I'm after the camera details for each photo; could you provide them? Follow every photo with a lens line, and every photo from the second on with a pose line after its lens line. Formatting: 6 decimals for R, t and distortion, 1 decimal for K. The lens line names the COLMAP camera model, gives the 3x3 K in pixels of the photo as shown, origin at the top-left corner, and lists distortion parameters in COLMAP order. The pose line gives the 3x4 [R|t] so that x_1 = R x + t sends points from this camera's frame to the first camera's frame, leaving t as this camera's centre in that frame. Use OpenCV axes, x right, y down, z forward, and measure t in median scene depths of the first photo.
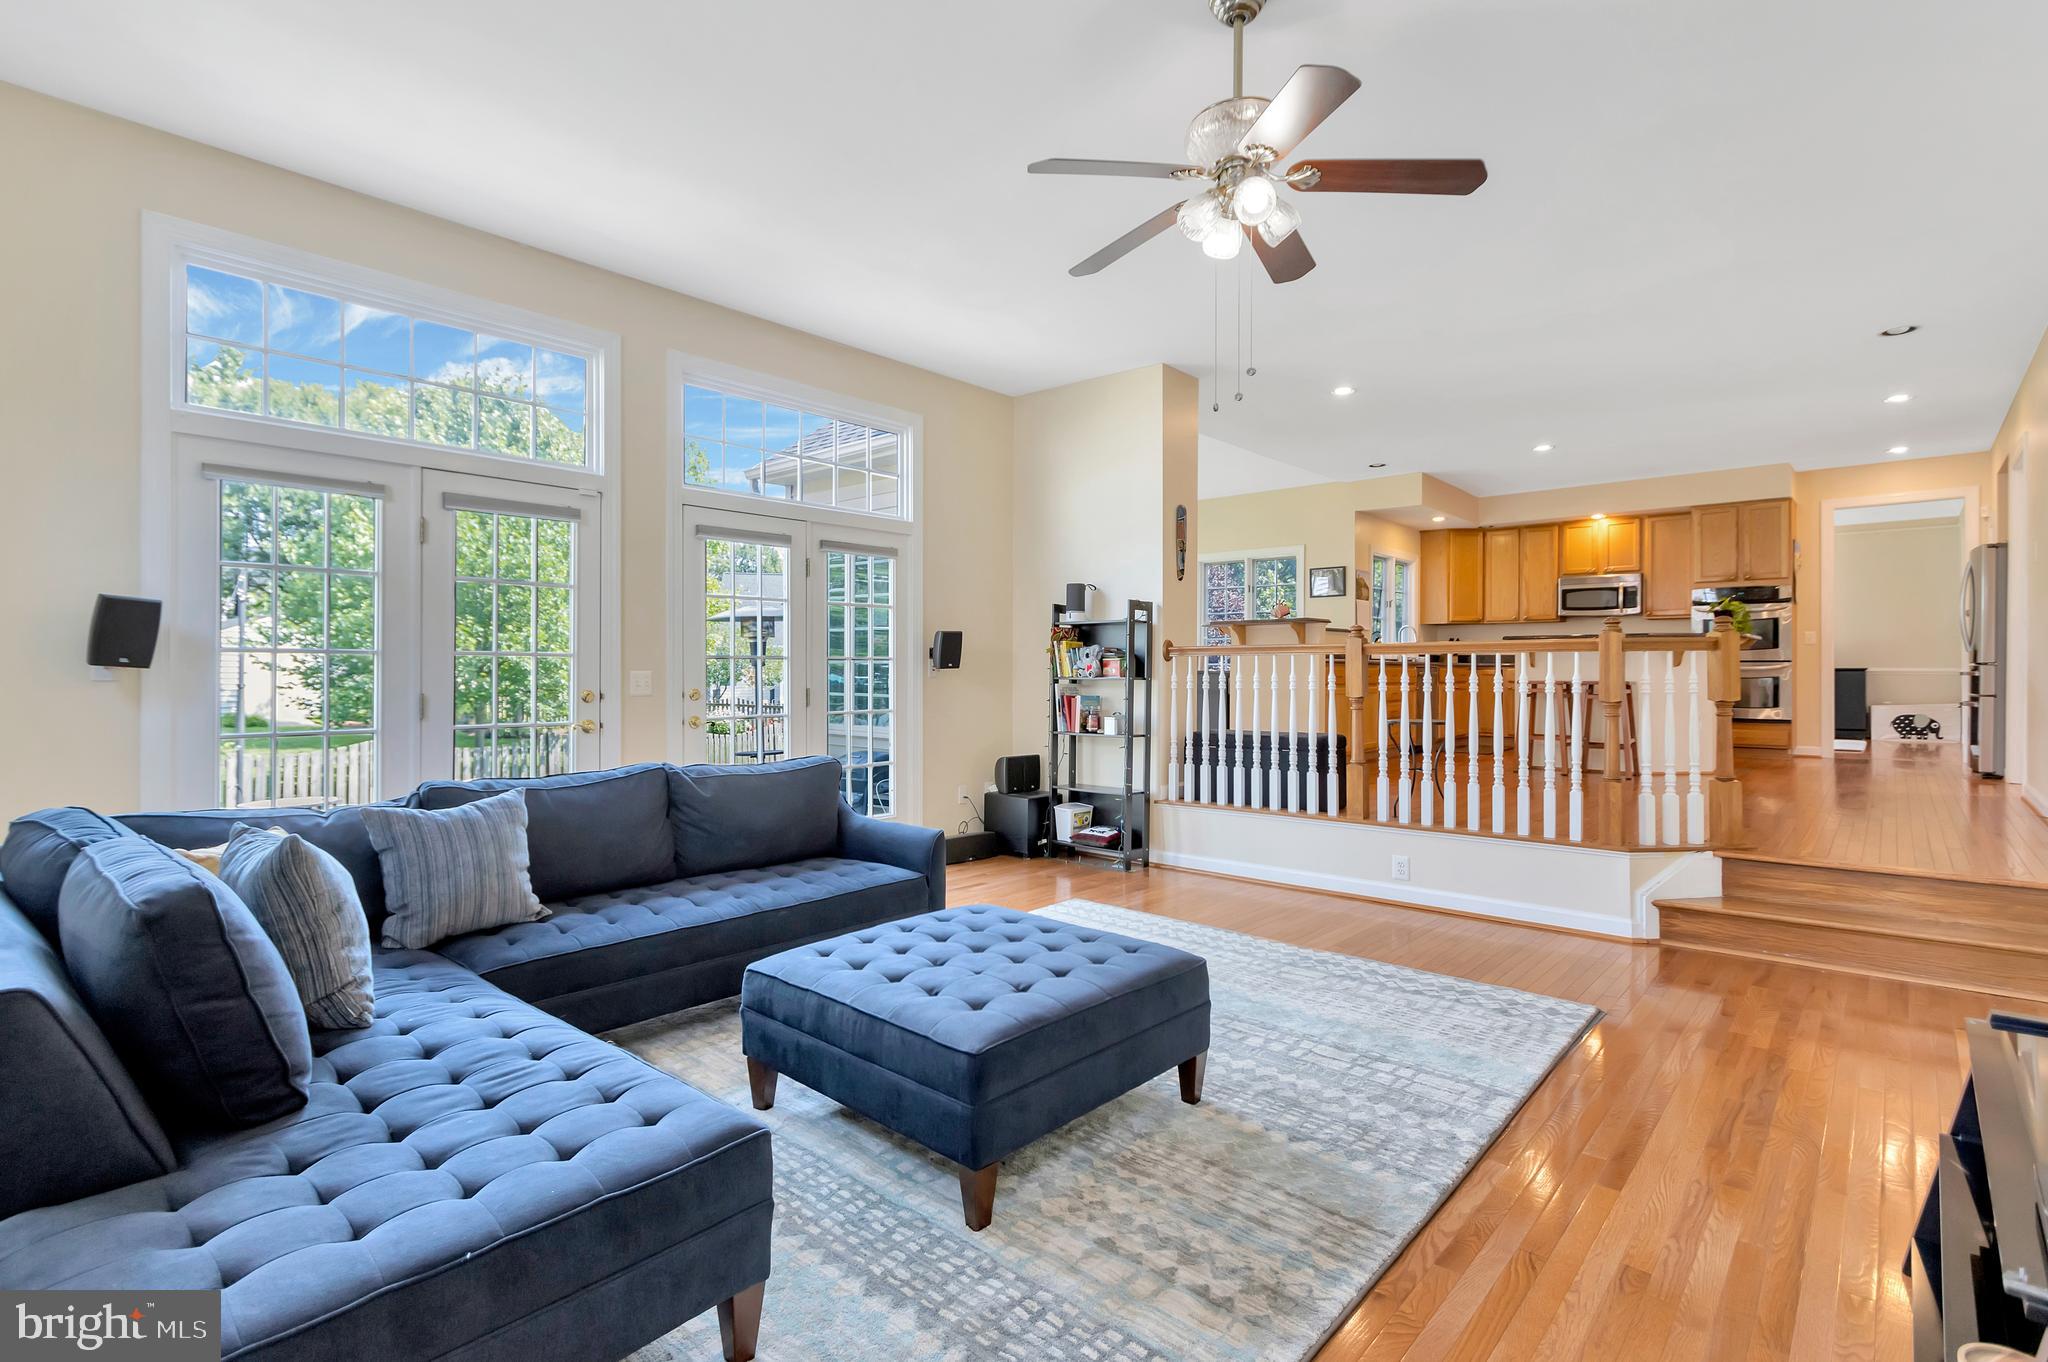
lens RADIAL K [[953.5, 0, 1065.3], [0, 953.5, 674.3], [0, 0, 1]] dist [0.002398, 0.000521]
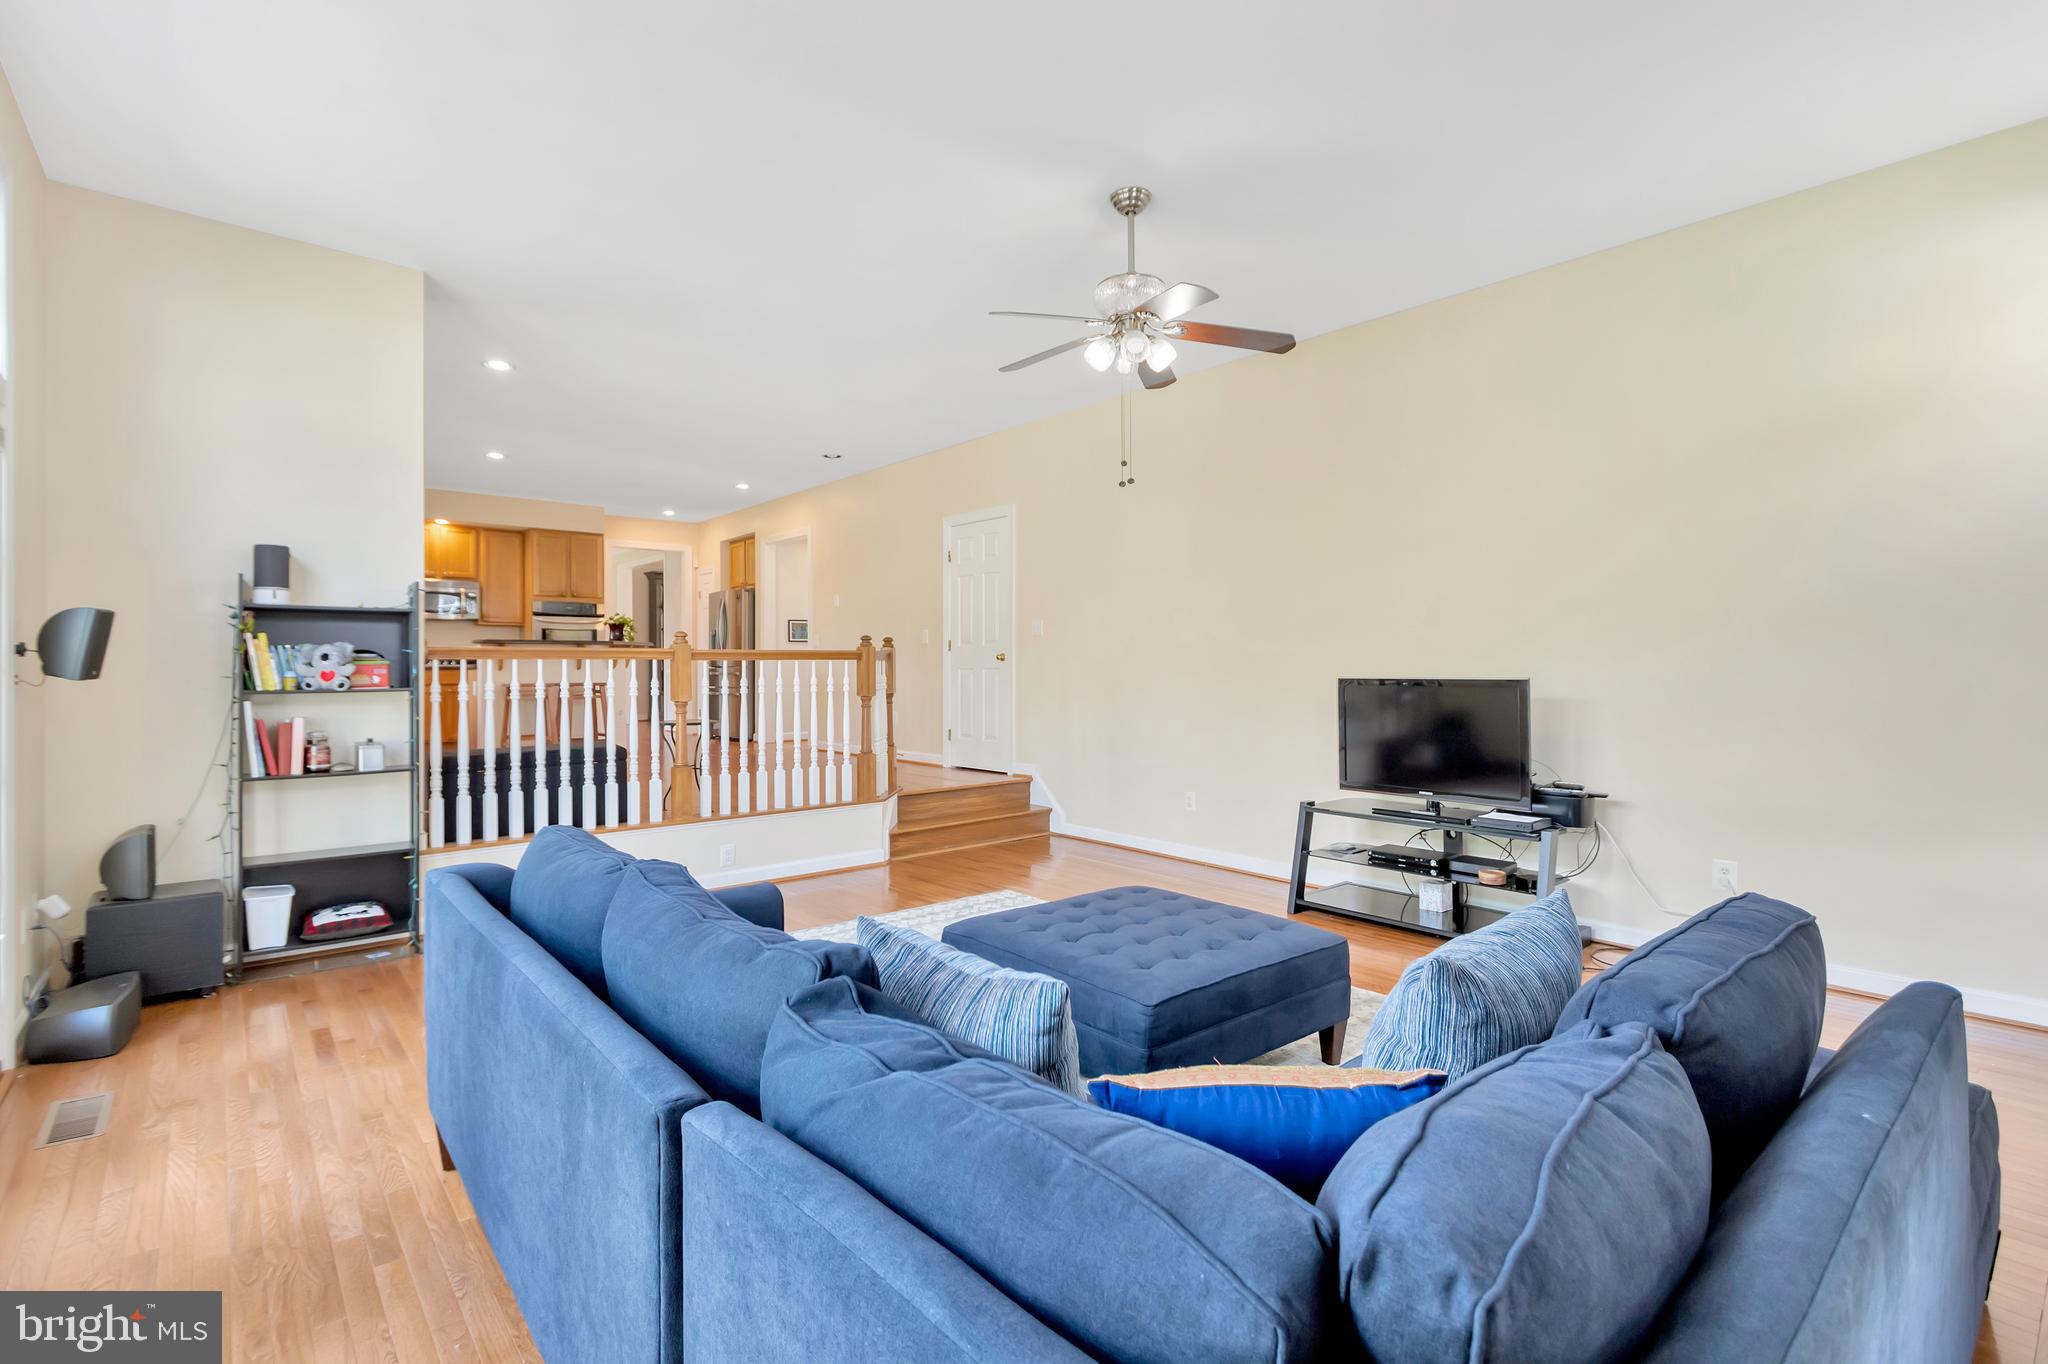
lens RADIAL K [[953.3, 0, 1011.0], [0, 953.3, 673.8], [0, 0, 1]] dist [0.011216, -0.001348]
pose [[0.172807, -0.003671, 0.984949, -0.540033], [0.012292, 0.999923, 0.001571, -0.002000], [-0.984879, 0.011836, 0.172839, 0.401110]]
